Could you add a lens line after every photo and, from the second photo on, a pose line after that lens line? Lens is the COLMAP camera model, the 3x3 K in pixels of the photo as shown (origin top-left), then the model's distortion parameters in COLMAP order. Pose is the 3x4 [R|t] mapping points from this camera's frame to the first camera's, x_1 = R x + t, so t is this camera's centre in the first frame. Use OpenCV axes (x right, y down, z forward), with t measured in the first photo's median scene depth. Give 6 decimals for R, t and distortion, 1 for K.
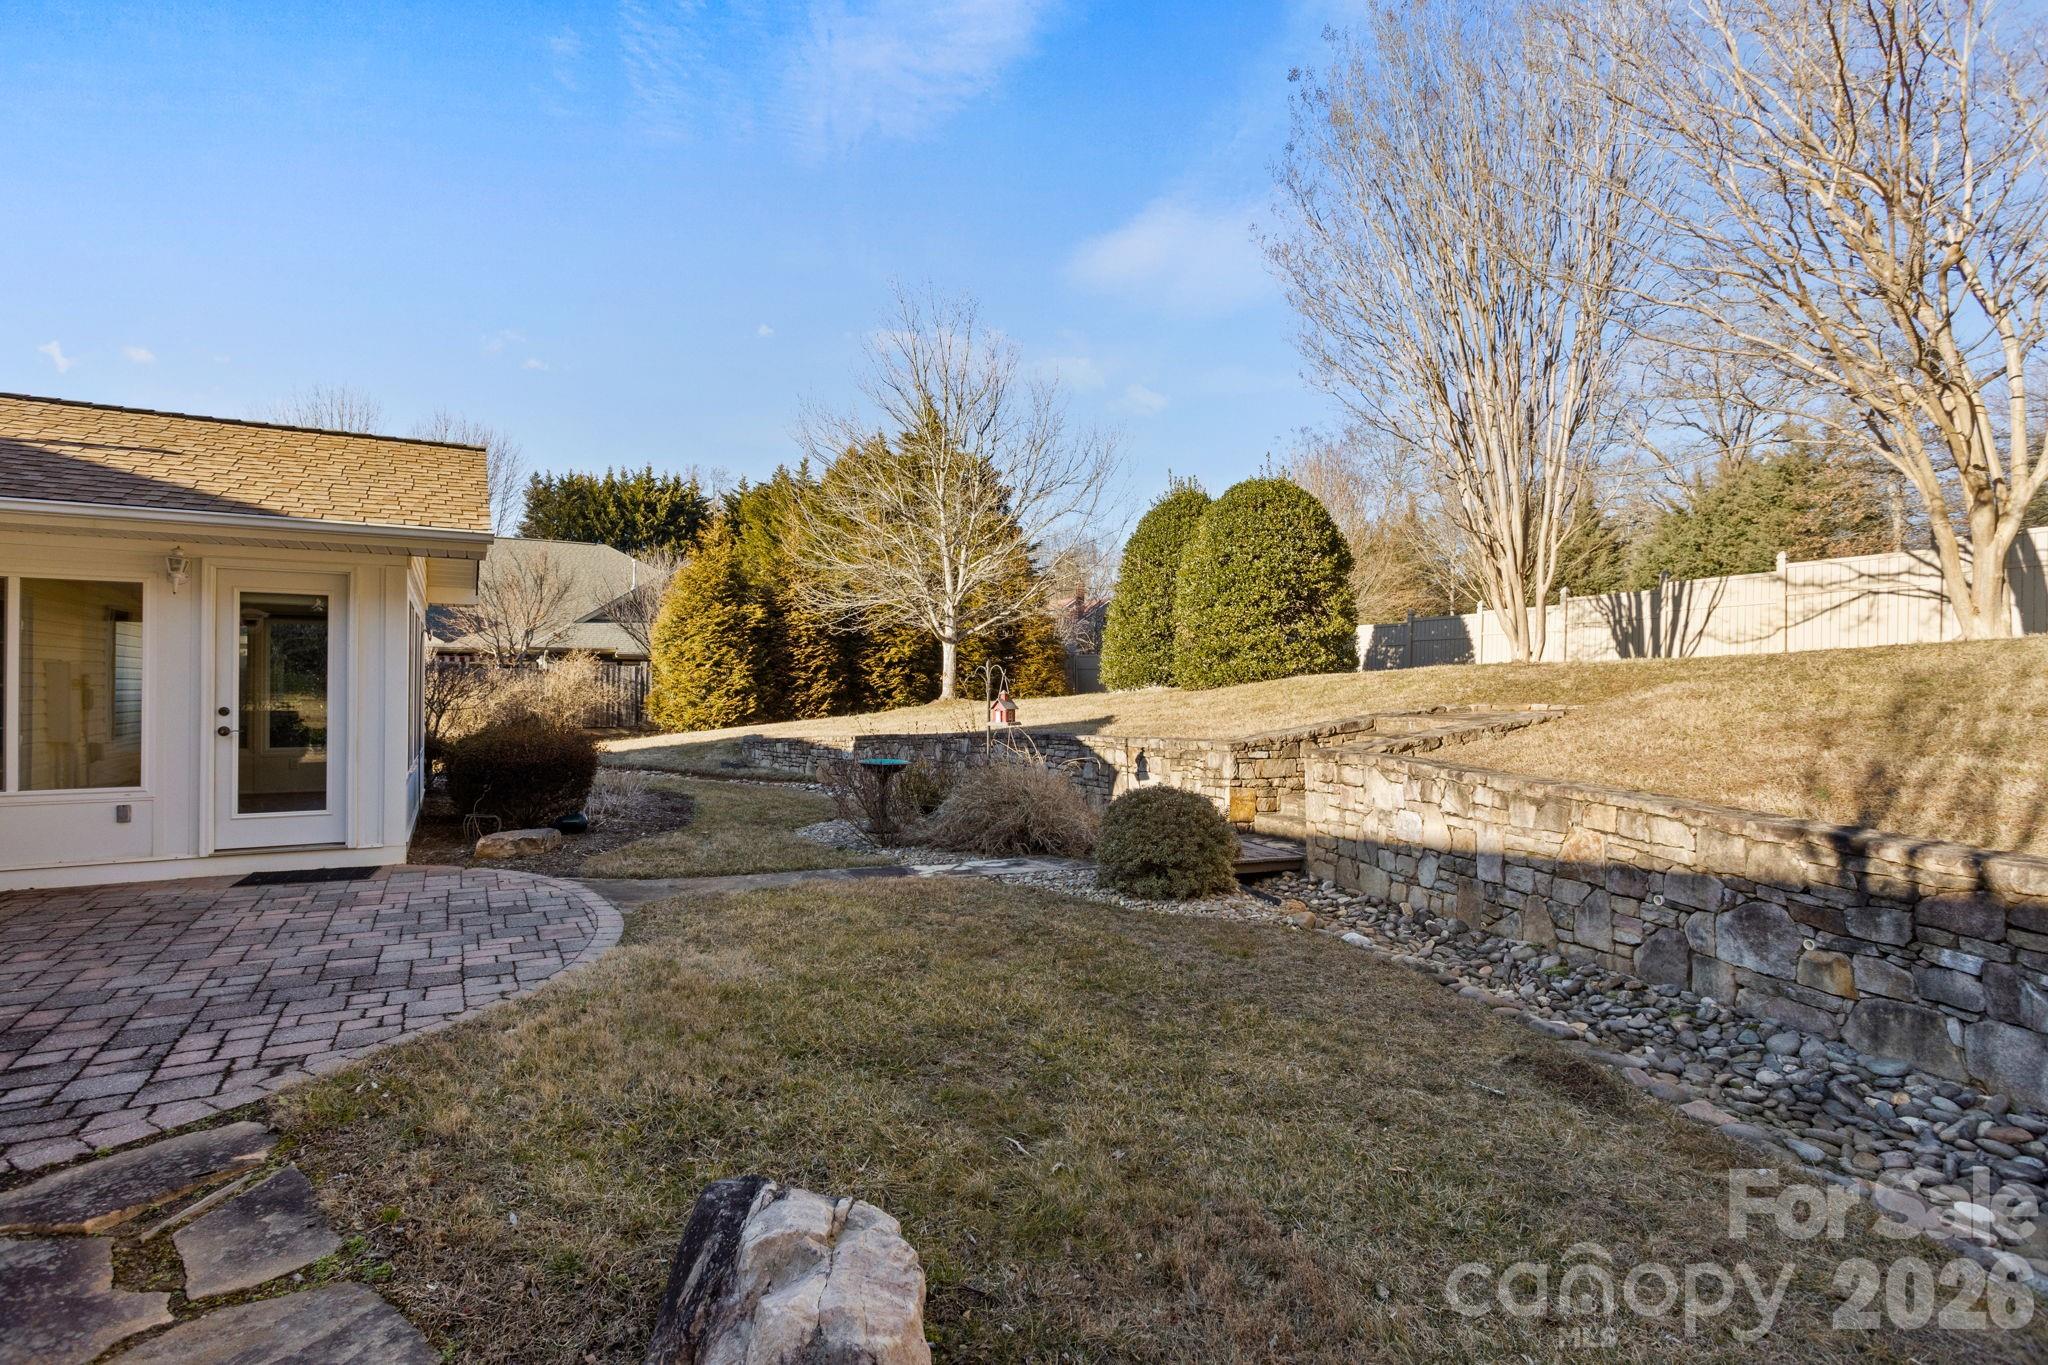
lens RADIAL K [[993.9, 0, 1022.7], [0, 993.9, 681.2], [0, 0, 1]] dist [-0.002540, 0.004386]
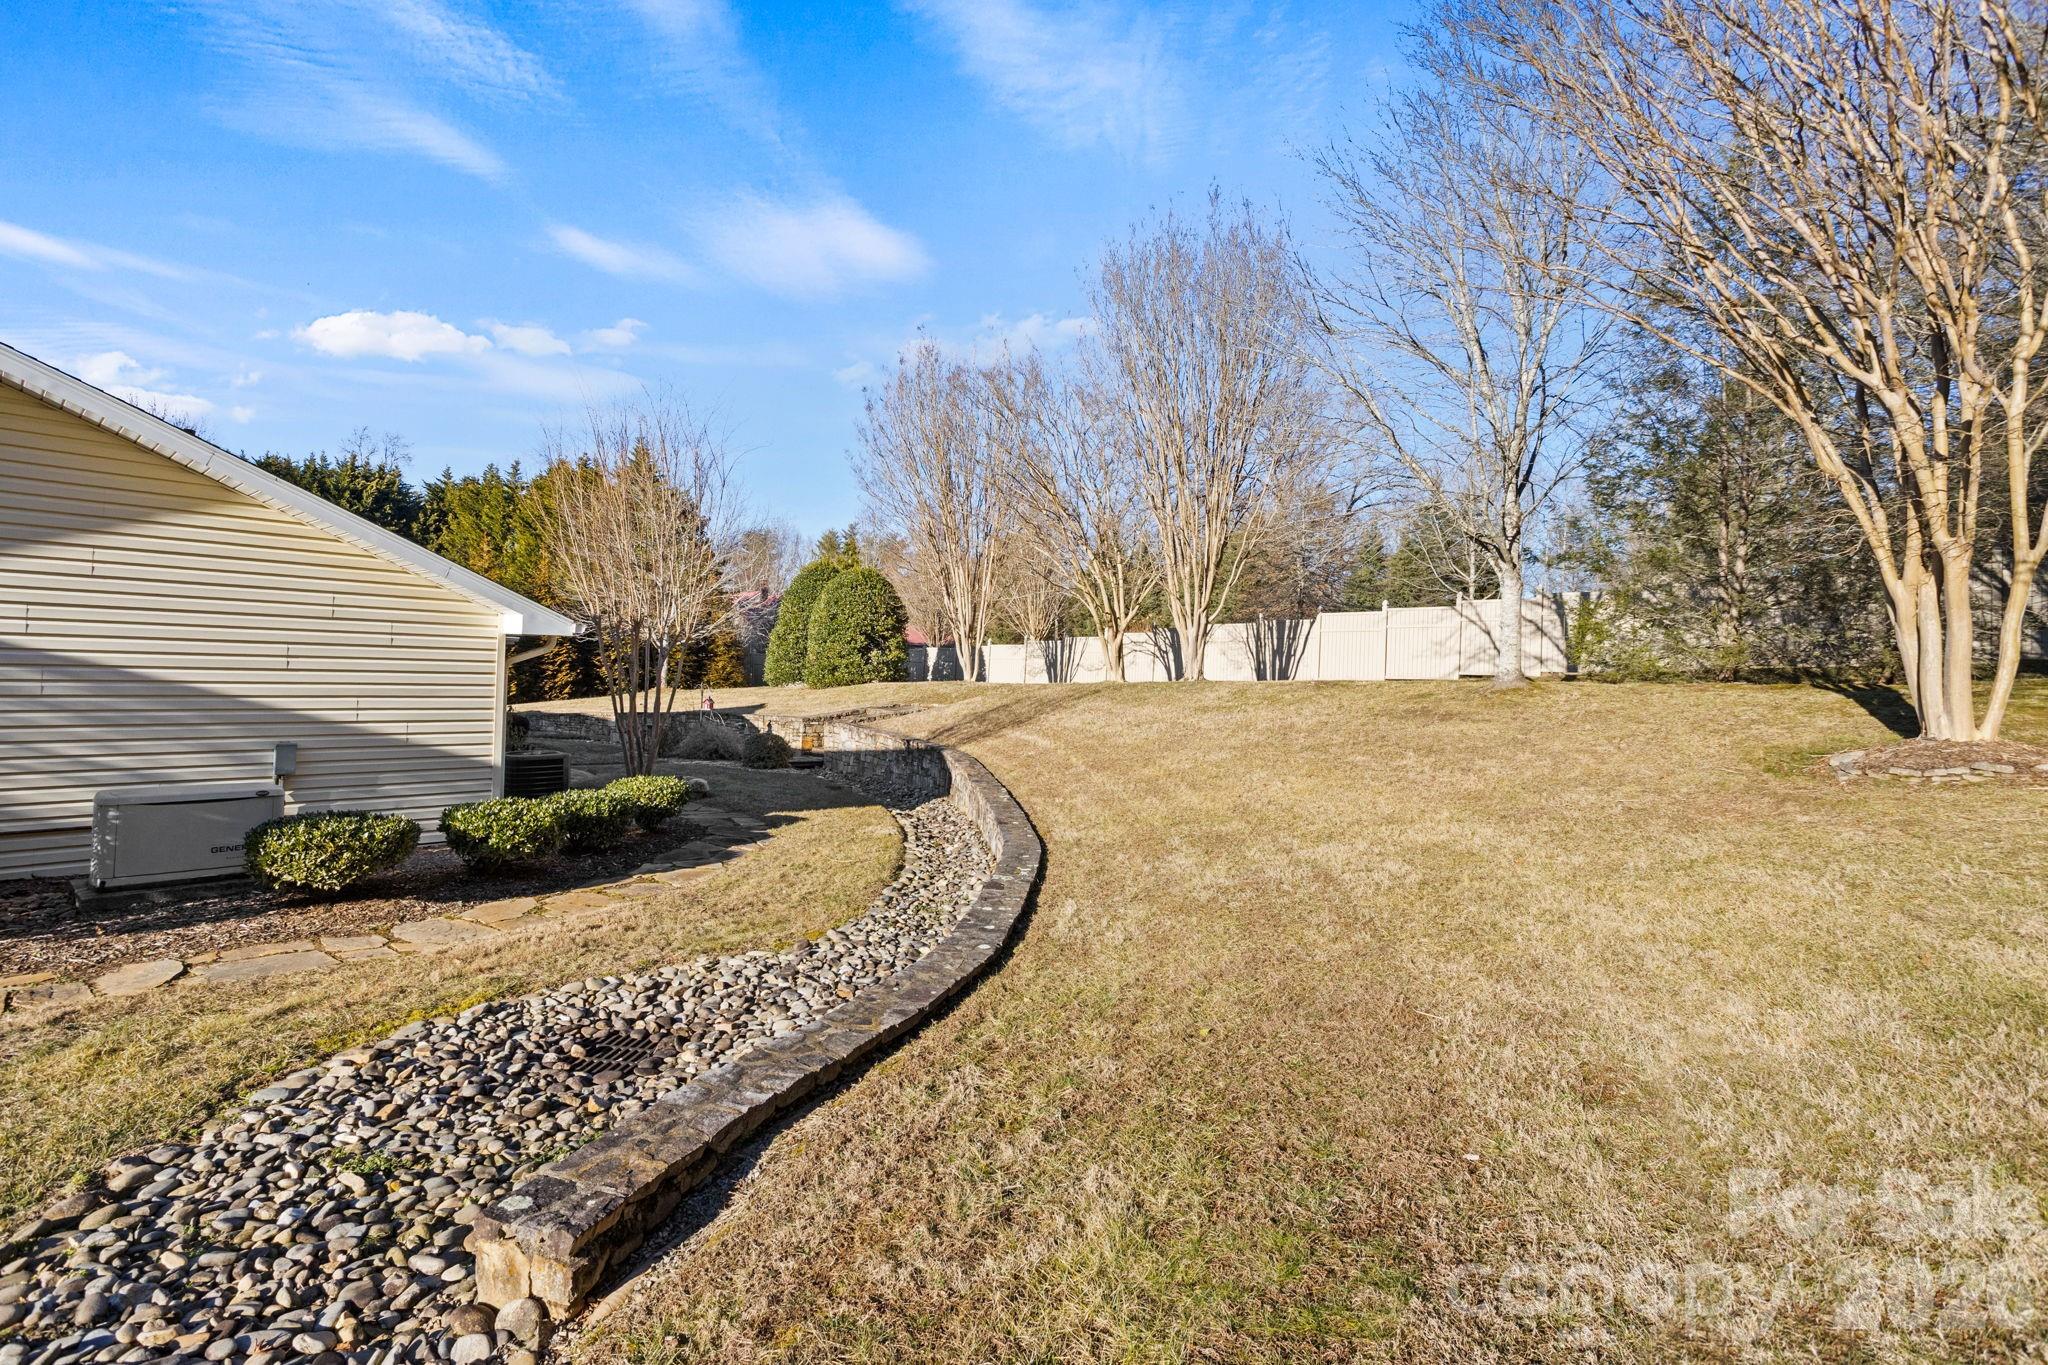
lens RADIAL K [[993.9, 0, 969.7], [0, 993.9, 625.3], [0, 0, 1]] dist [-0.002540, 0.004386]
pose [[0.966543, 0.035551, 0.254028, -0.013872], [-0.026743, 0.998918, -0.038045, -0.042940], [-0.255106, 0.029979, 0.966448, -0.757433]]
